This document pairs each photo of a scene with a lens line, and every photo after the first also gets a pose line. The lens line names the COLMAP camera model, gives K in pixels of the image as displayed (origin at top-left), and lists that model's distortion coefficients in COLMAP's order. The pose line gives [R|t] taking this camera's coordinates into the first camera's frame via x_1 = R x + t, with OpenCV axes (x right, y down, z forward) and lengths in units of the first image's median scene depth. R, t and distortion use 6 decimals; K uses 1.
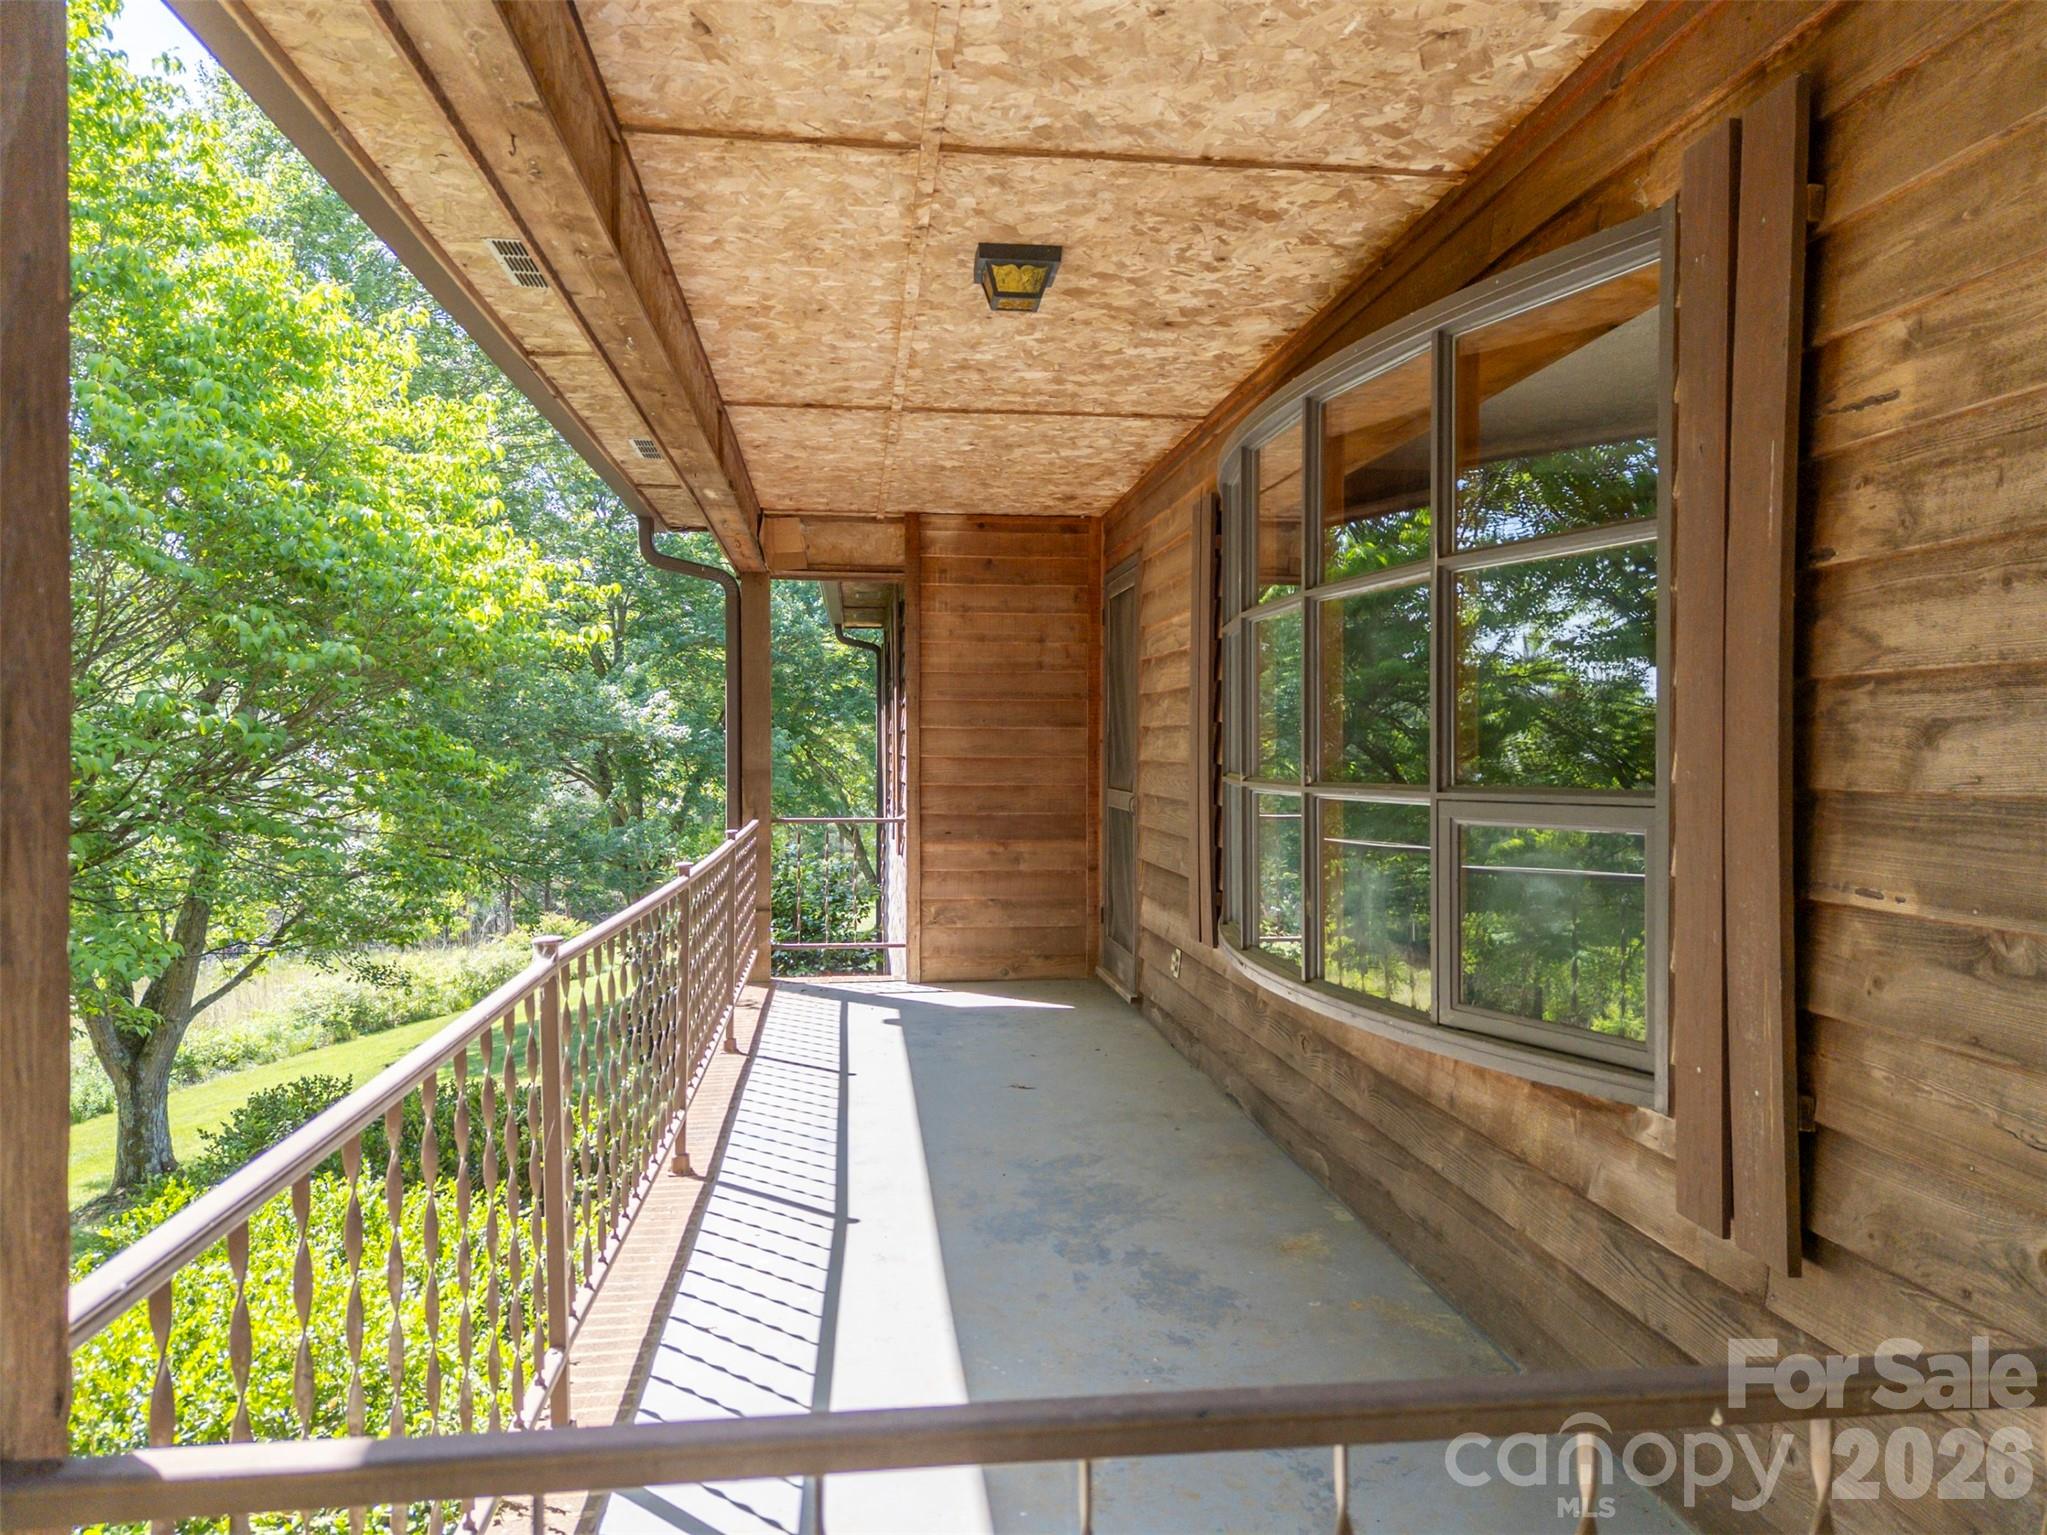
lens RADIAL K [[1461.2, 0, 1023.5], [0, 1461.2, 767.5], [0, 0, 1]] dist [0.100476, -0.097816]
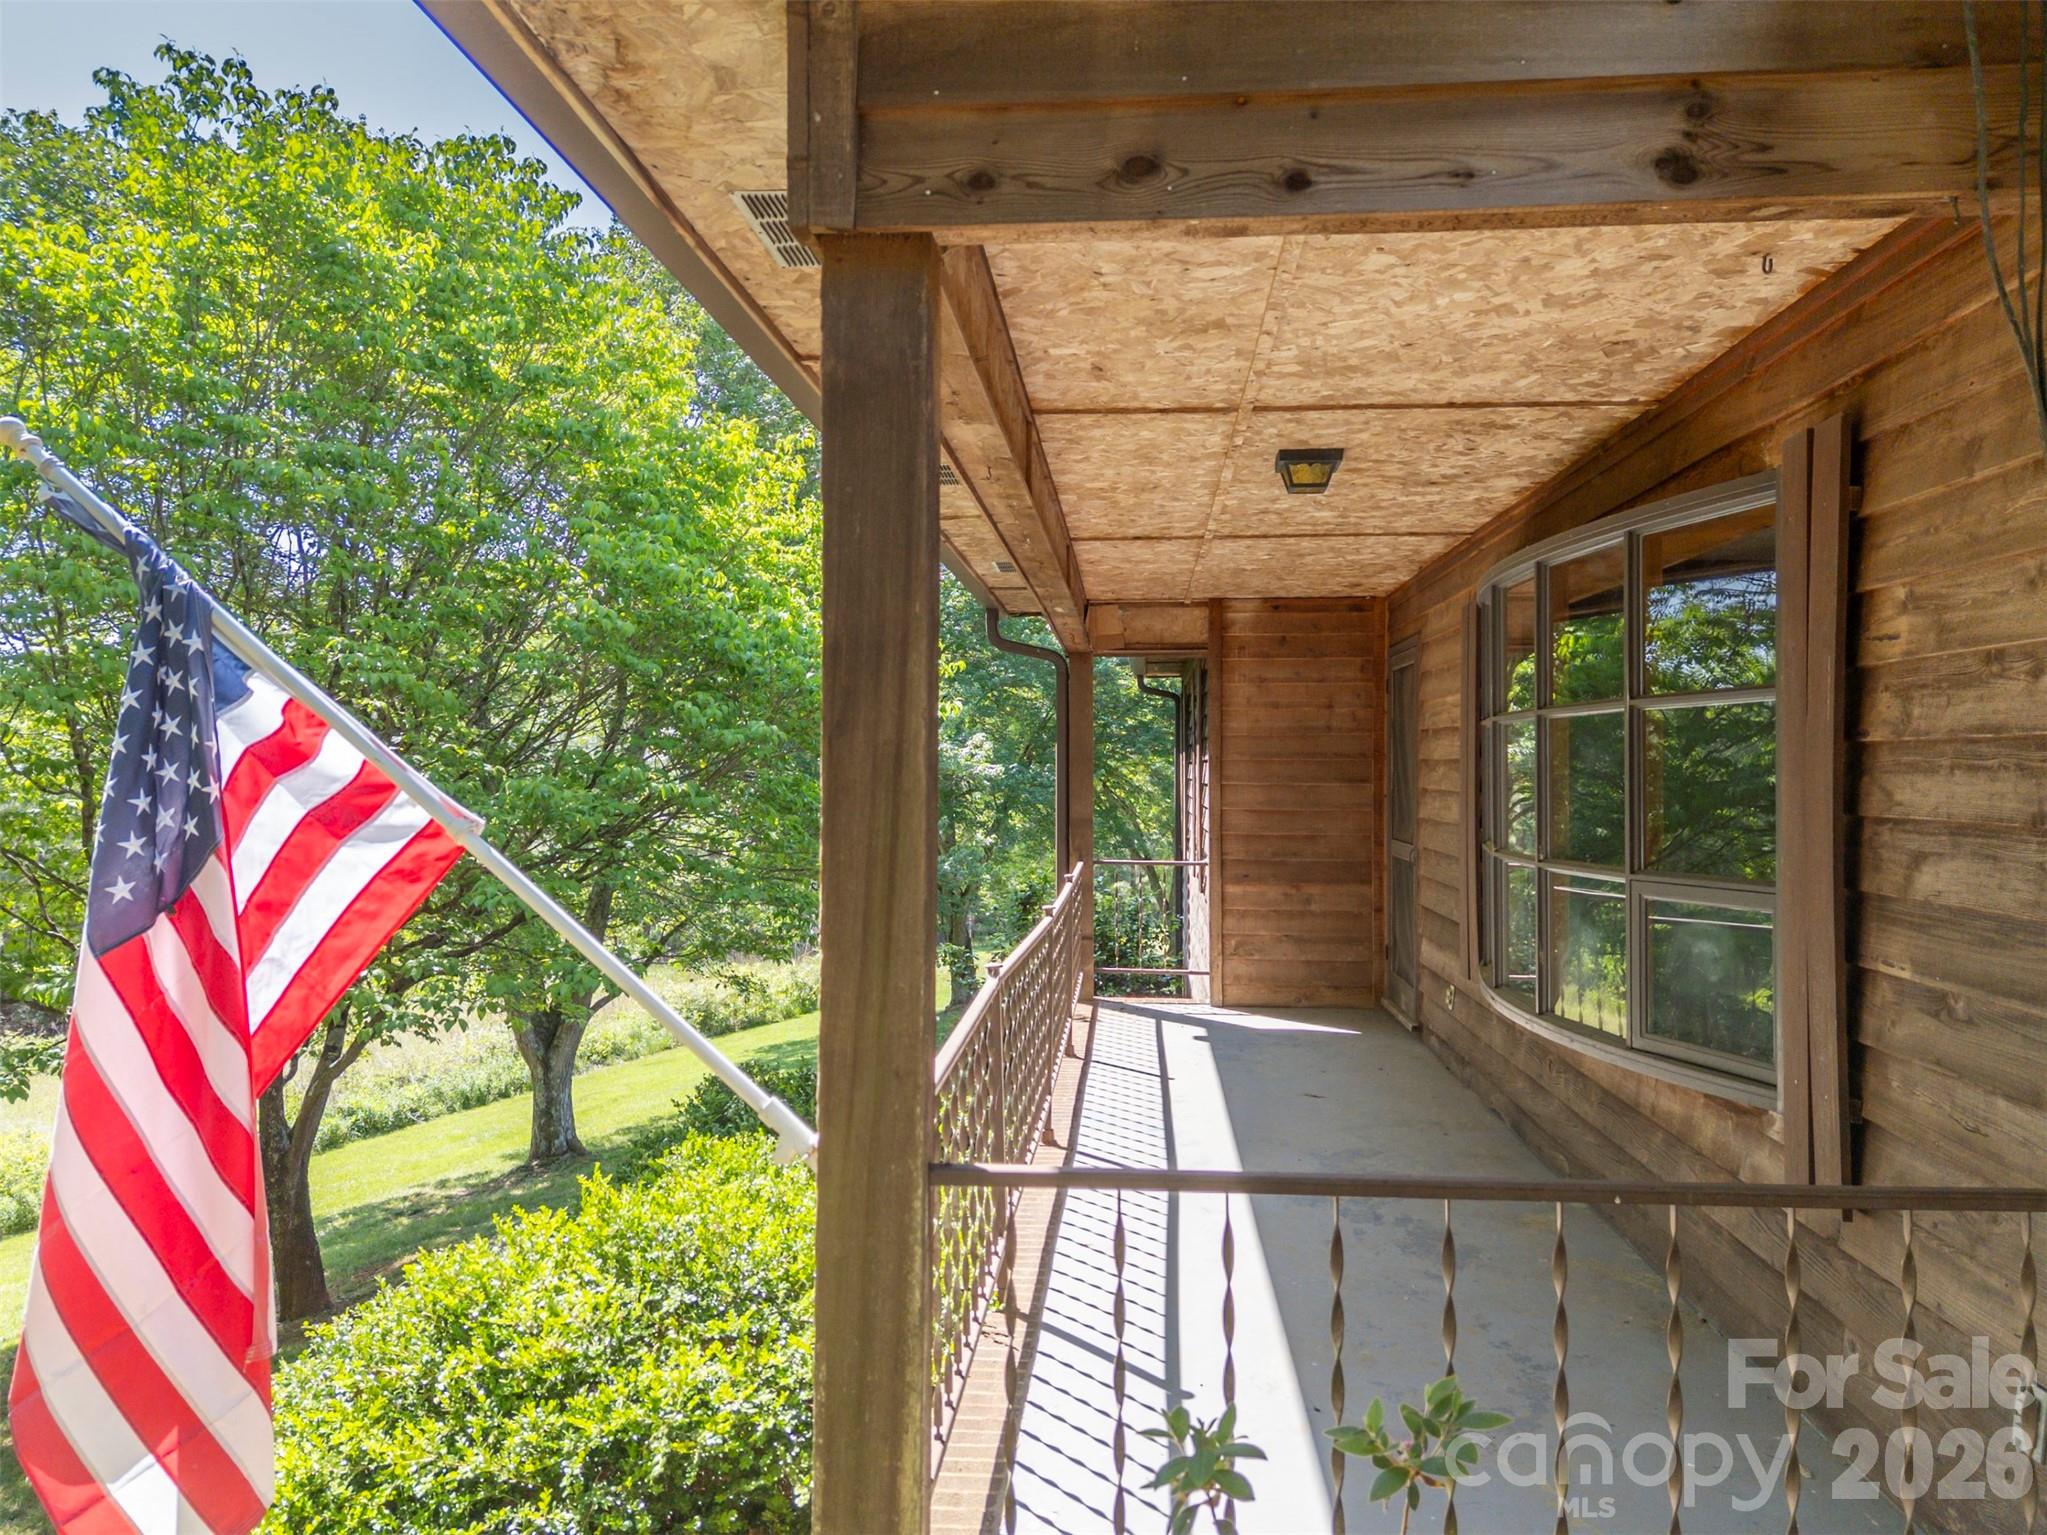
lens RADIAL K [[1461.2, 0, 1023.5], [0, 1461.2, 767.5], [0, 0, 1]] dist [0.100476, -0.097816]
pose [[0.980683, -0.000654, -0.195602, 0.001856], [-0.002504, 0.999871, -0.015896, -0.025797], [0.195587, 0.016079, 0.980555, -0.192836]]
